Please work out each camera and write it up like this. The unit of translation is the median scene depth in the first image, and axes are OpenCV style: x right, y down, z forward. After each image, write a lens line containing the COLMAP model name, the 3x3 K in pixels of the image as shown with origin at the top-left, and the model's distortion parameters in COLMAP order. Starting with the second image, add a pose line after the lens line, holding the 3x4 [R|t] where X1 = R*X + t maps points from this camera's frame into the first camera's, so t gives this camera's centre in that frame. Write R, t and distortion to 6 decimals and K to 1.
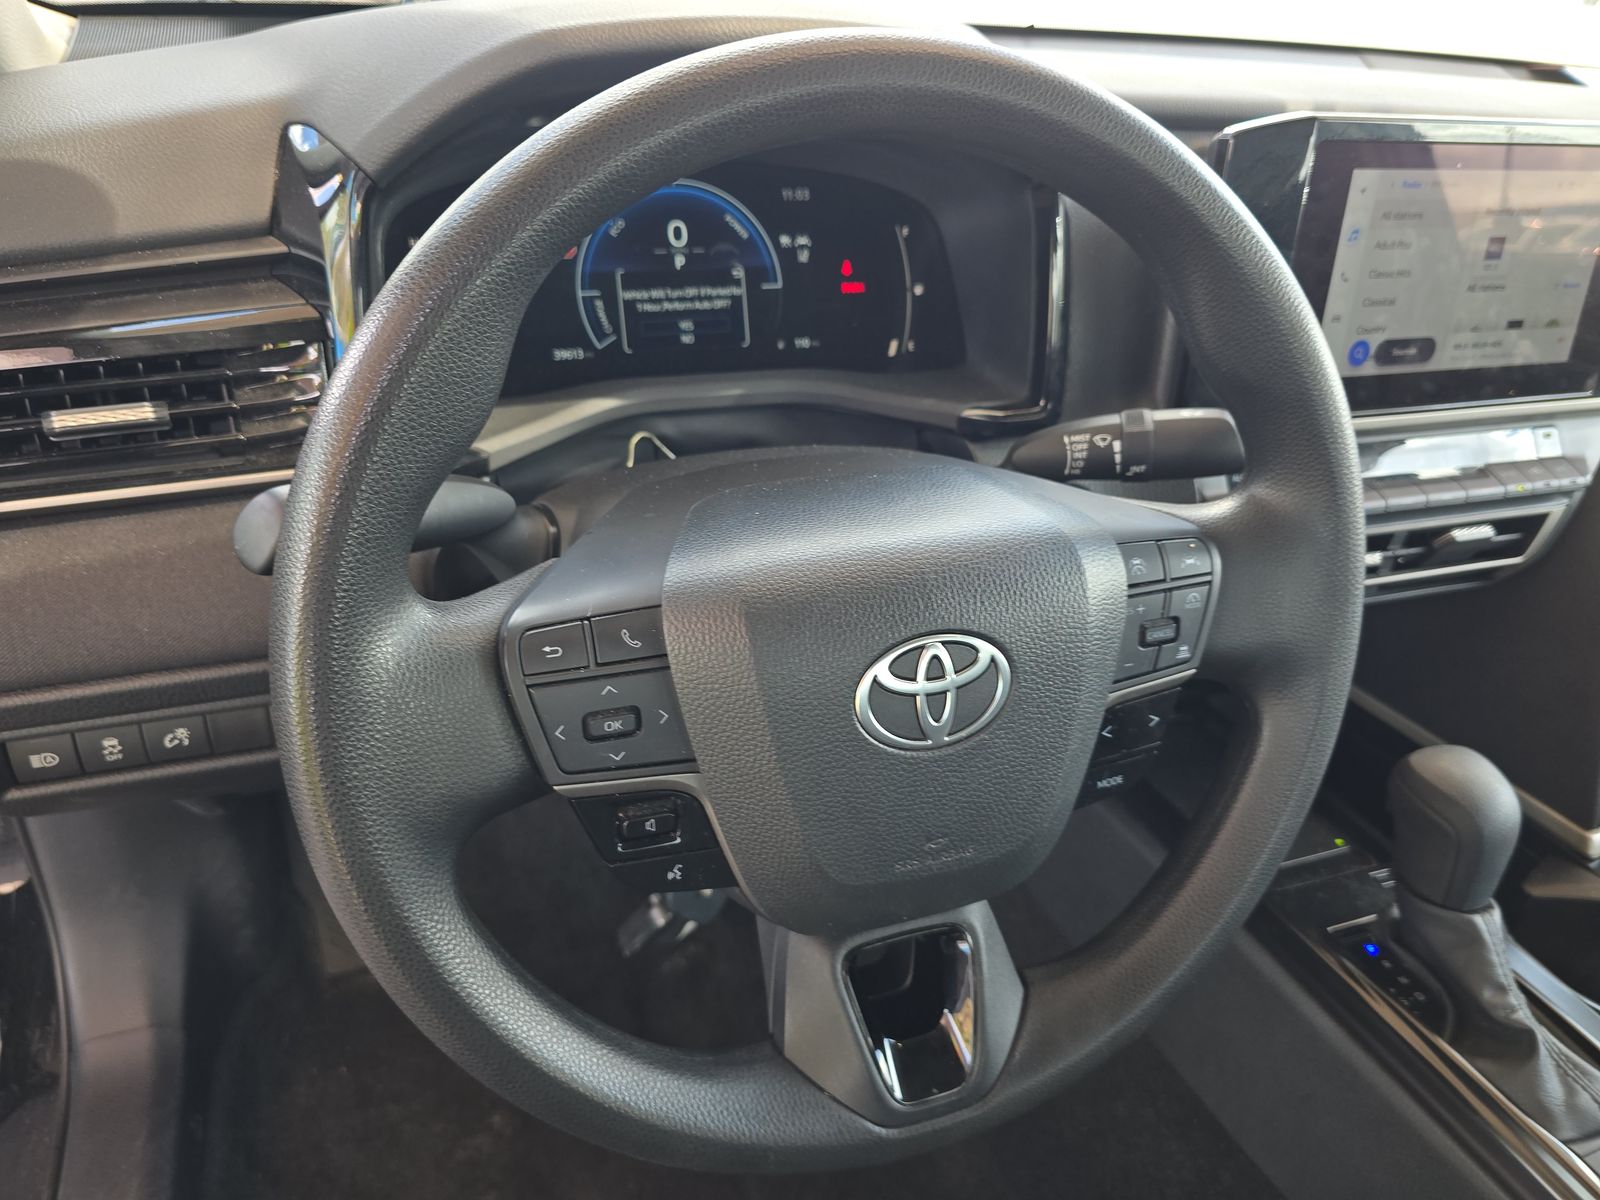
lens RADIAL K [[1113.9, 0, 805.3], [0, 1113.9, 573.7], [0, 0, 1]] dist [0.059811, -0.070636]
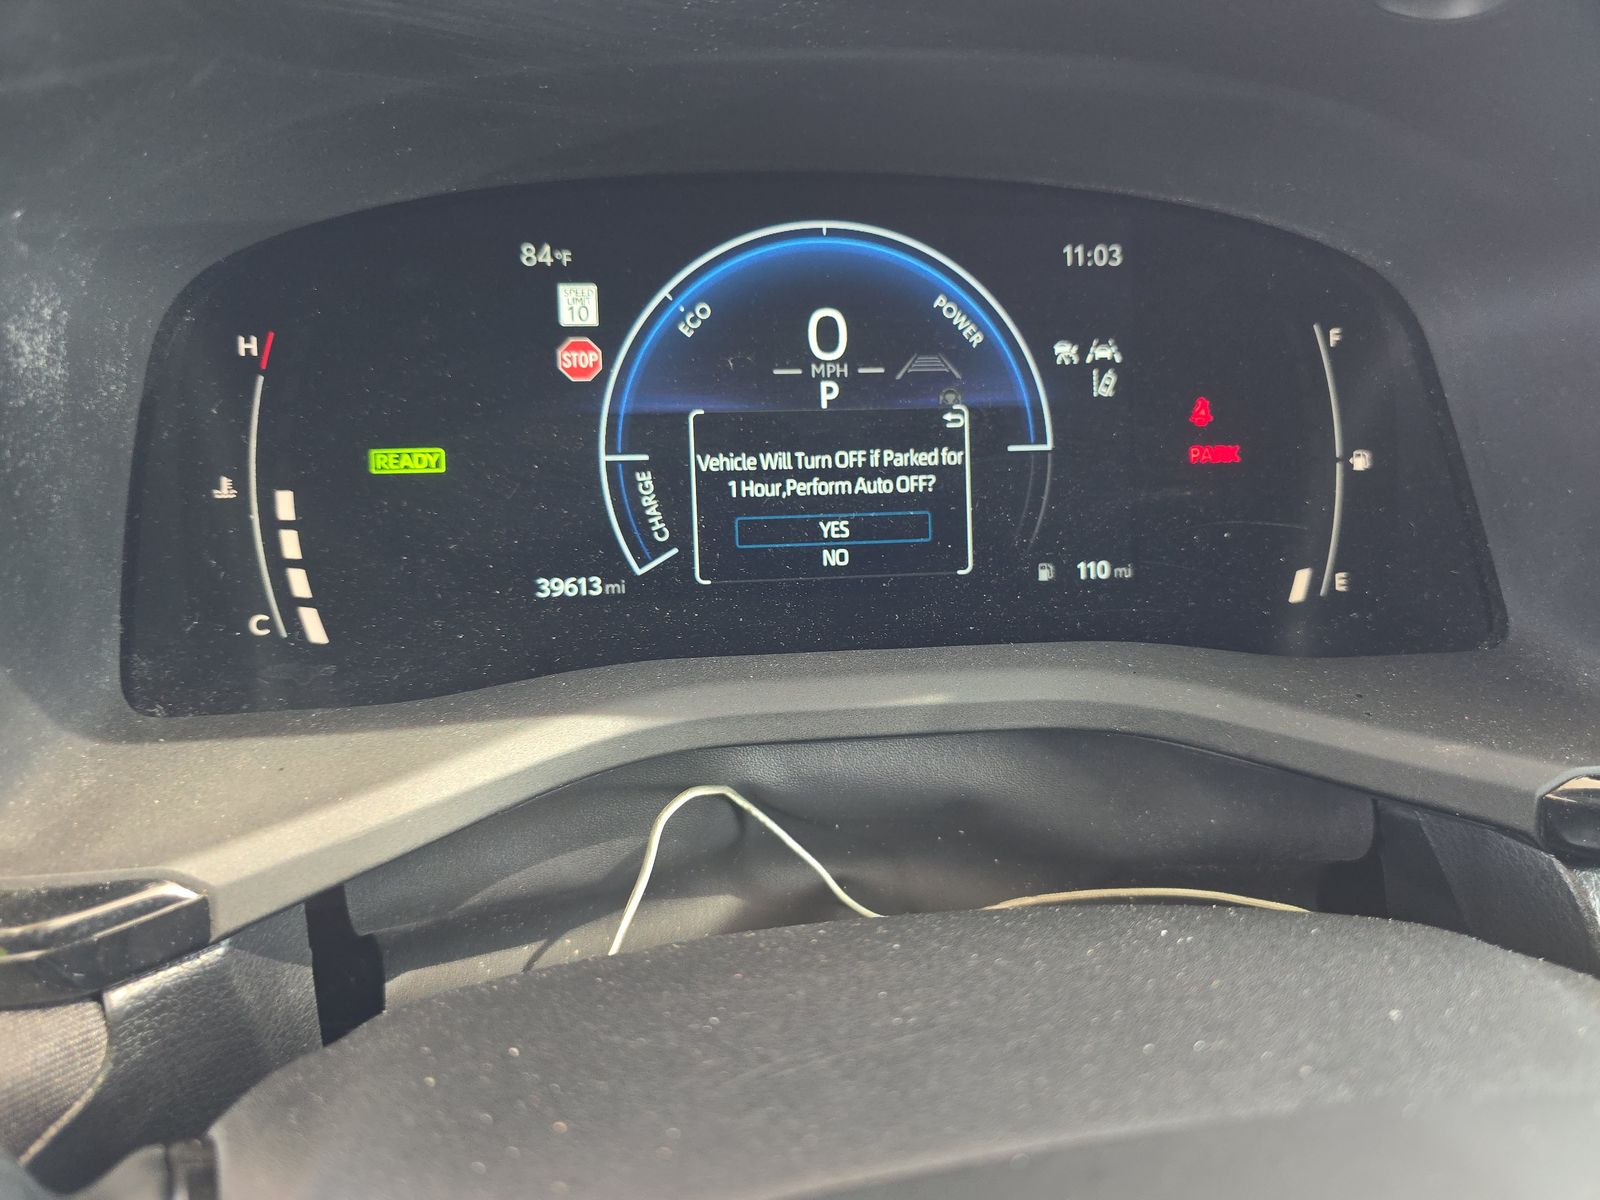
lens RADIAL K [[1113.9, 0, 805.3], [0, 1113.9, 573.7], [0, 0, 1]] dist [0.059811, -0.070636]
pose [[0.975721, 0.040280, -0.215280, -0.019431], [-0.069981, 0.988753, -0.132177, -0.140223], [0.207535, 0.144034, 0.967566, 0.548616]]
